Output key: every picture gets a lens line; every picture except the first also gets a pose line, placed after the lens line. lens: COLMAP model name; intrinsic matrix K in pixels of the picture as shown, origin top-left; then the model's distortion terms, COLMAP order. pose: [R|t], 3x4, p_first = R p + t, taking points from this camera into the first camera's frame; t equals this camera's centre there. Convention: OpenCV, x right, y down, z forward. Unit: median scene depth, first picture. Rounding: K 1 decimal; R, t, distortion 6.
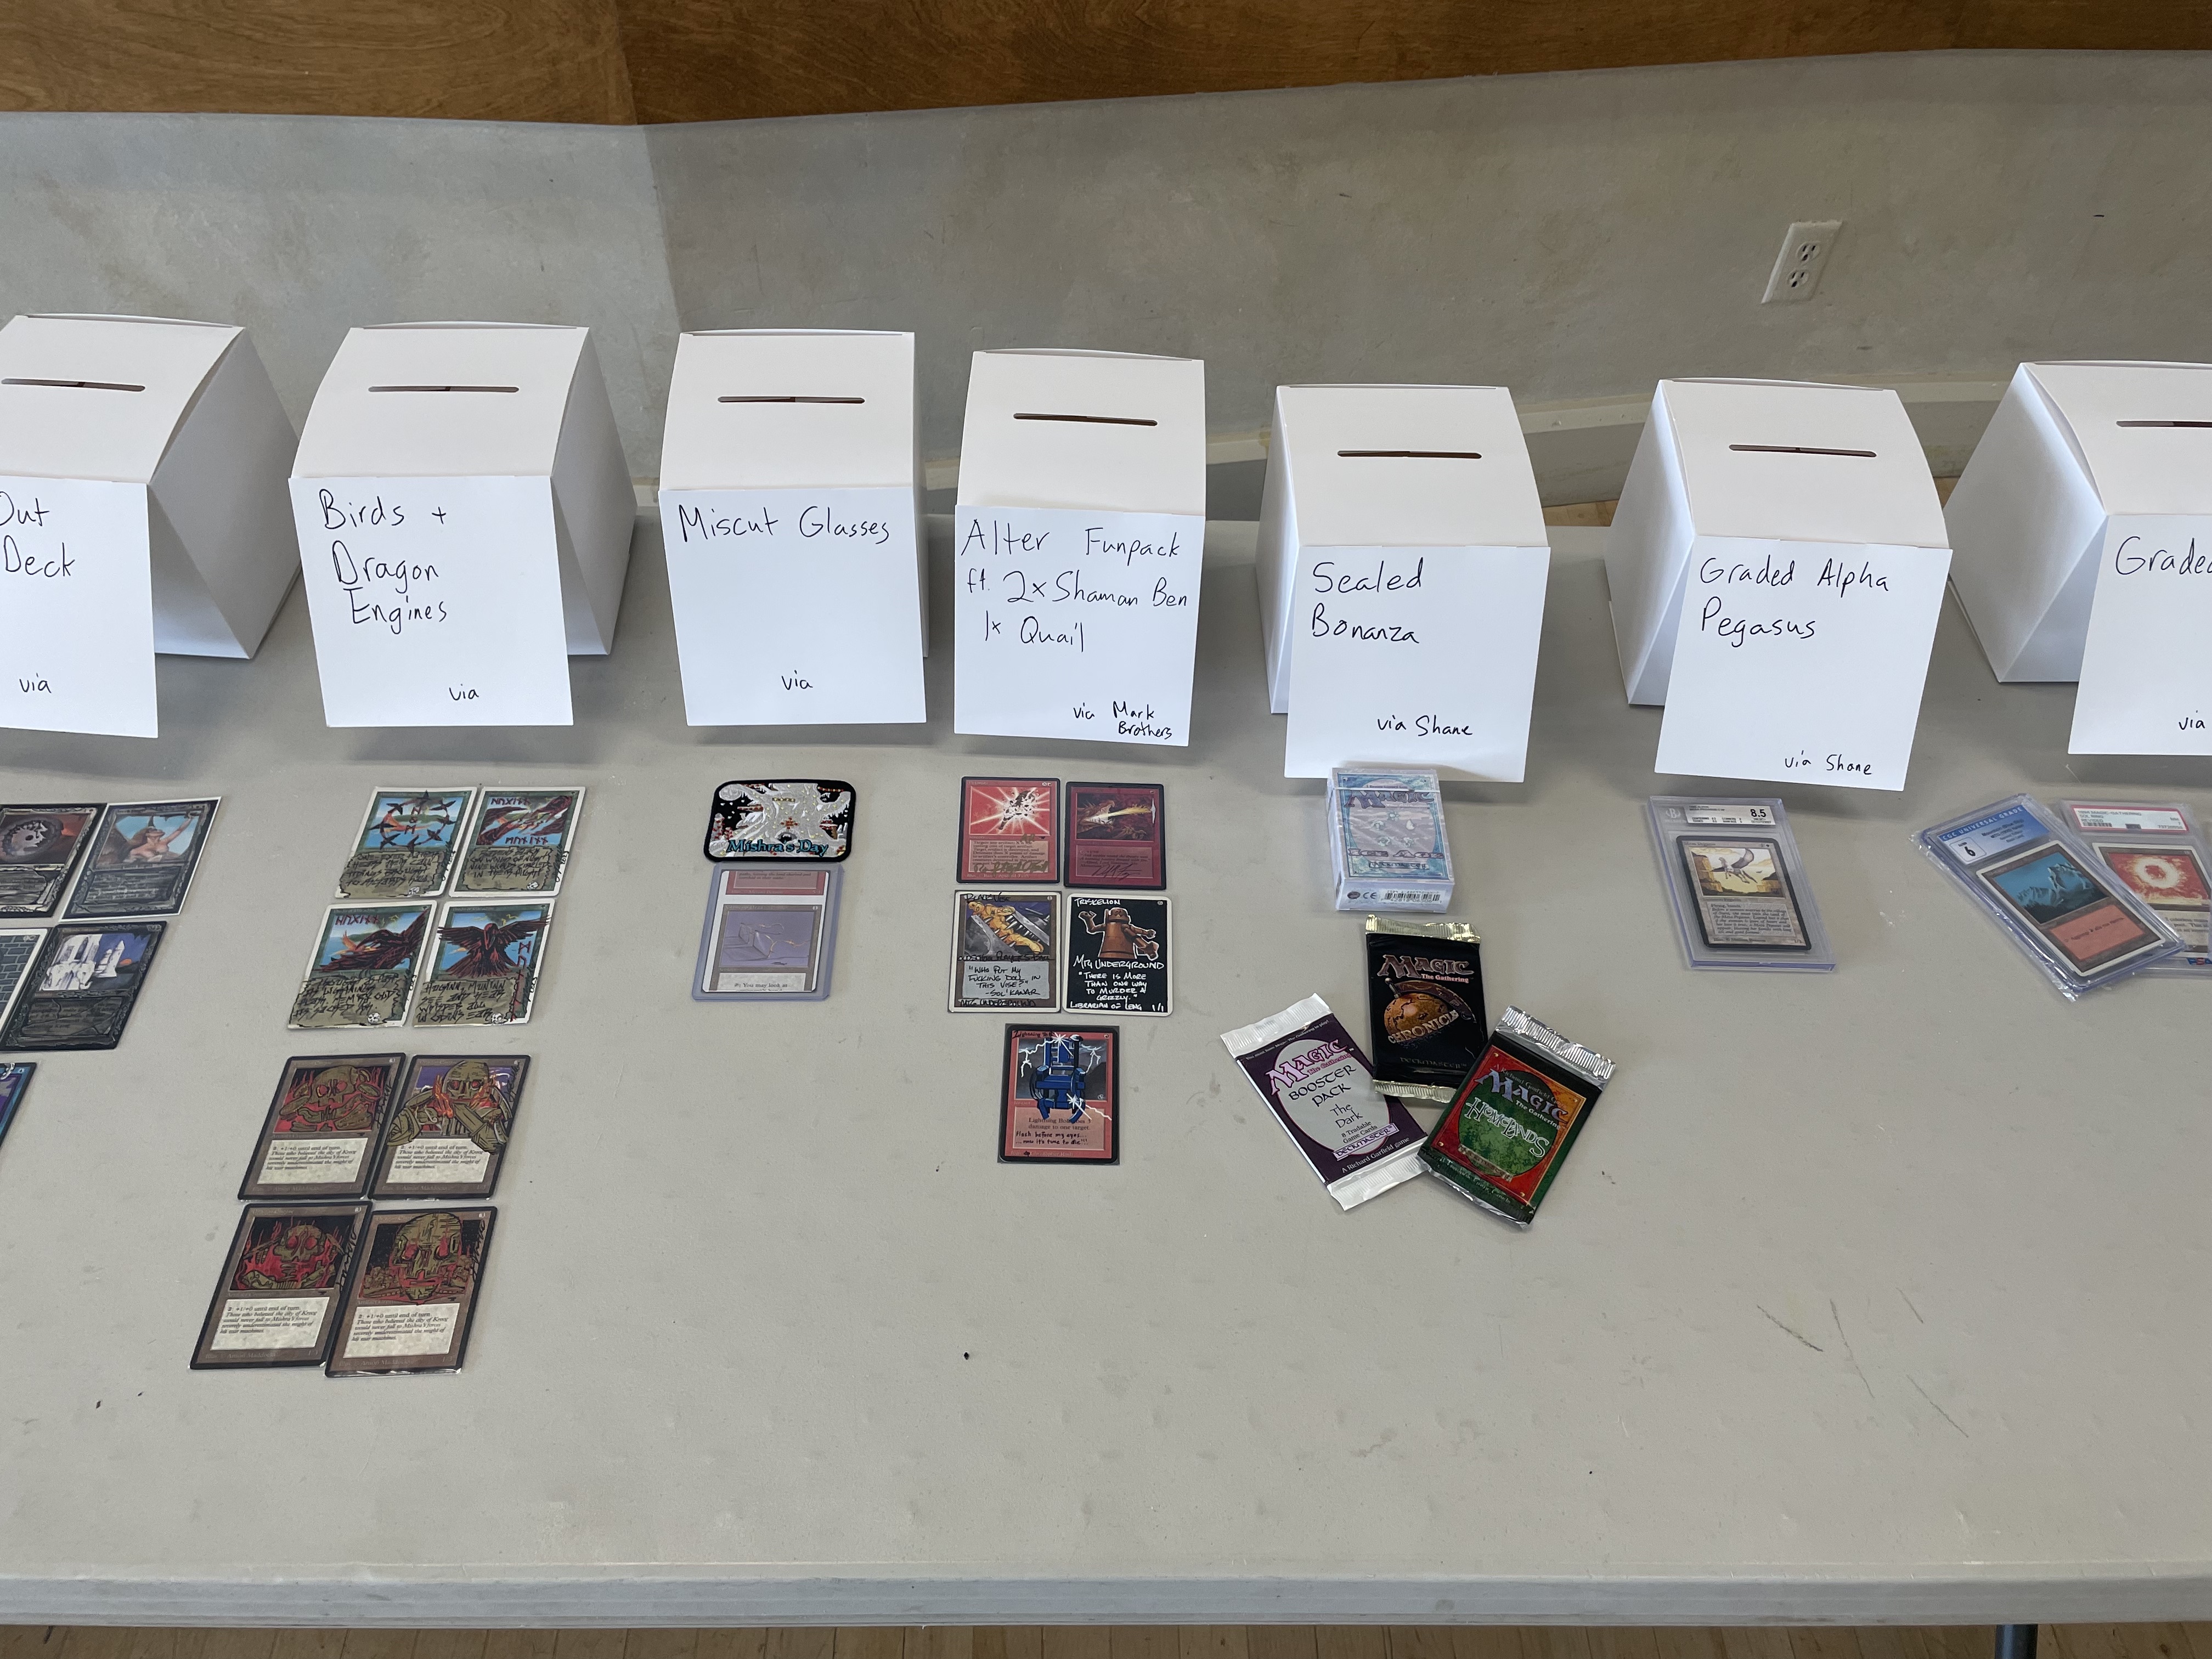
lens RADIAL K [[1671.8, 0, 1120.8], [0, 1671.8, 828.2], [0, 0, 1]] dist [0.076886, -0.104888]
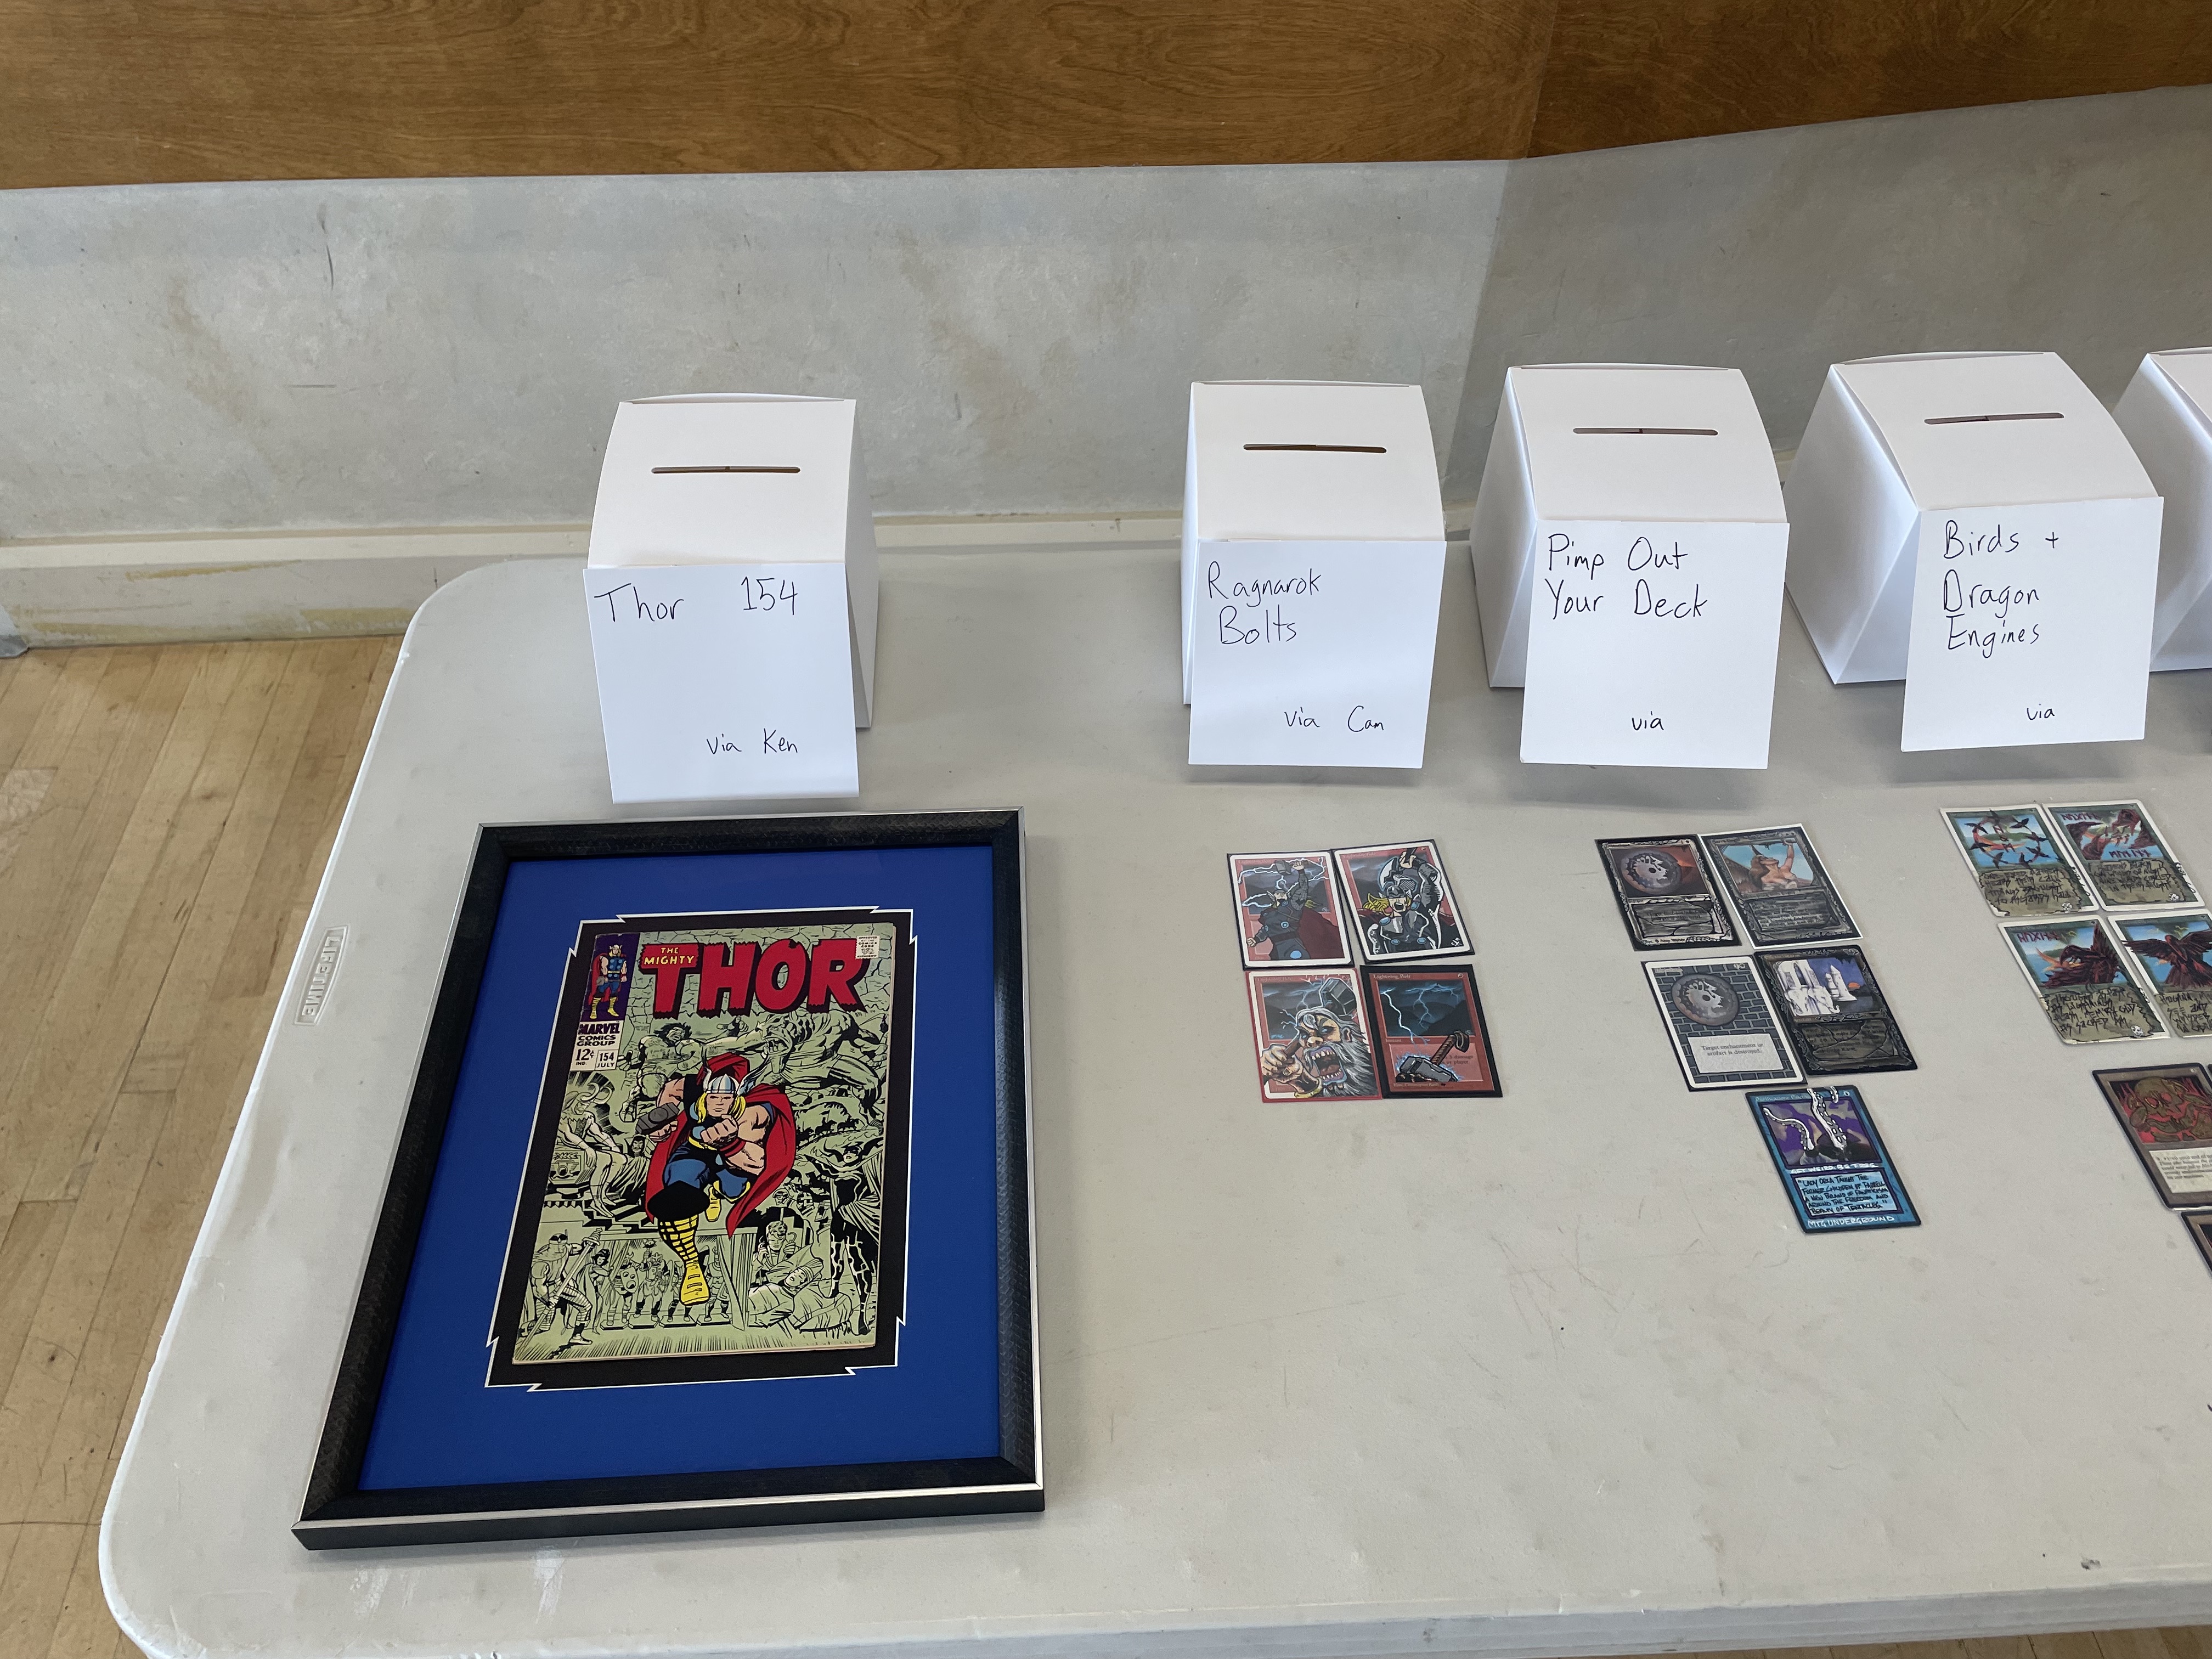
lens RADIAL K [[1671.8, 0, 1117.7], [0, 1671.8, 830.2], [0, 0, 1]] dist [0.076886, -0.104888]
pose [[0.999144, -0.040576, -0.008004, -0.898028], [0.040519, 0.999153, -0.007124, -0.023118], [0.008286, 0.006794, 0.999943, -0.029397]]
